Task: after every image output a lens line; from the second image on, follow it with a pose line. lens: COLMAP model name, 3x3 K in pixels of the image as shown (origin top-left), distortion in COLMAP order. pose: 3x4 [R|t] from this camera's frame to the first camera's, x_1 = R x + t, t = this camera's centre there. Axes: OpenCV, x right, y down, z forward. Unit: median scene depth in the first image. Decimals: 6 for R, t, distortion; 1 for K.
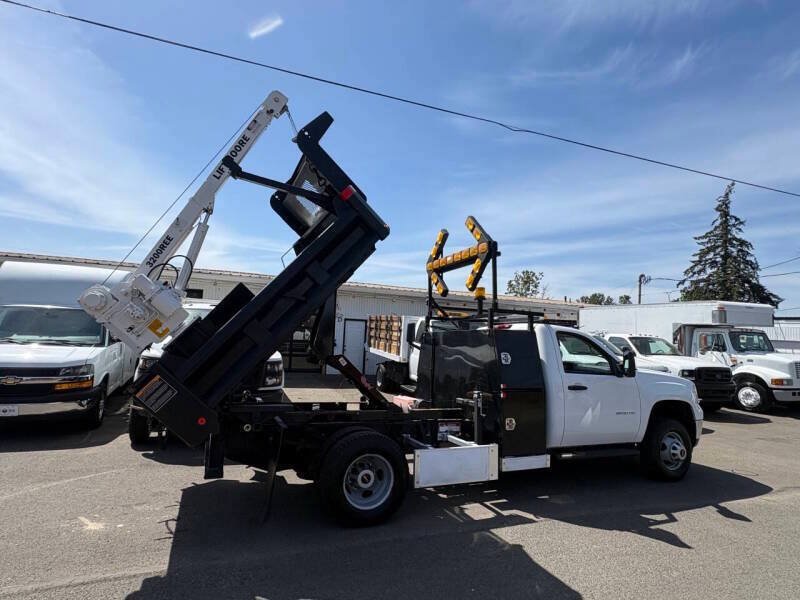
lens RADIAL K [[424.3, 0, 398.3], [0, 424.3, 303.6], [0, 0, 1]] dist [0.000039, 0.000285]
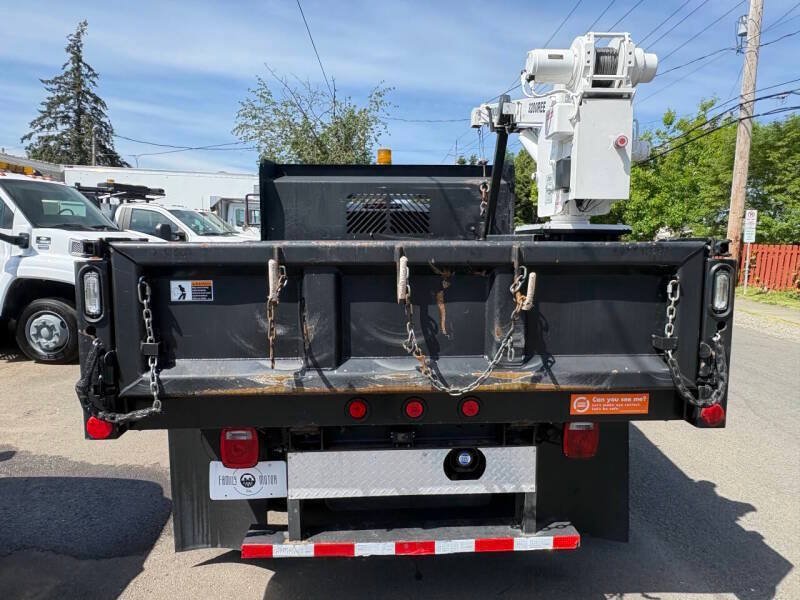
lens RADIAL K [[515.2, 0, 400.0], [0, 515.2, 300.0], [0, 0, 1]] dist [-0.001563, -0.000979]
pose [[0.350490, -0.150665, 0.924368, -0.220136], [-0.087979, 0.977315, 0.192654, 0.014258], [-0.932425, -0.148848, 0.329284, 0.231469]]
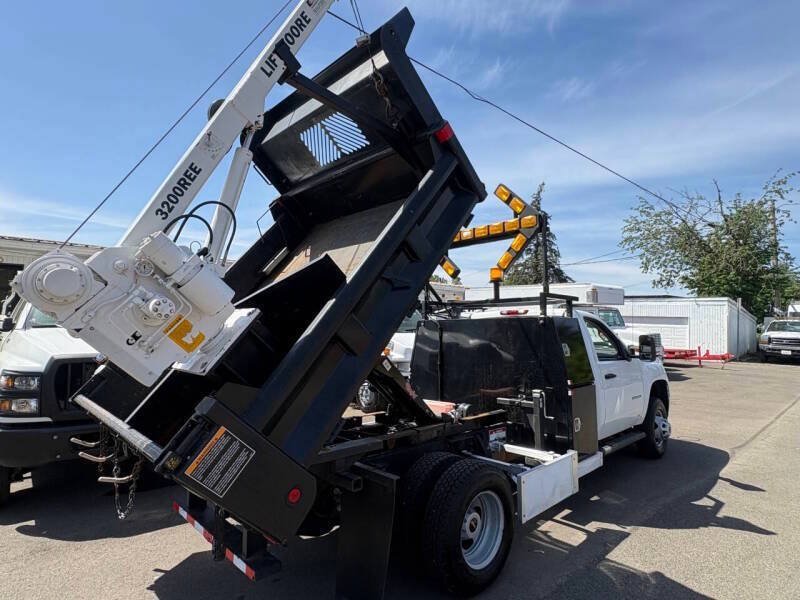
lens RADIAL K [[428.2, 0, 400.0], [0, 428.2, 300.0], [0, 0, 1]] dist [0.002208, 0.001200]
pose [[0.938411, -0.011074, 0.345345, -0.112957], [-0.001443, 0.999352, 0.035967, -0.001328], [-0.345519, -0.034250, 0.937786, 0.090163]]
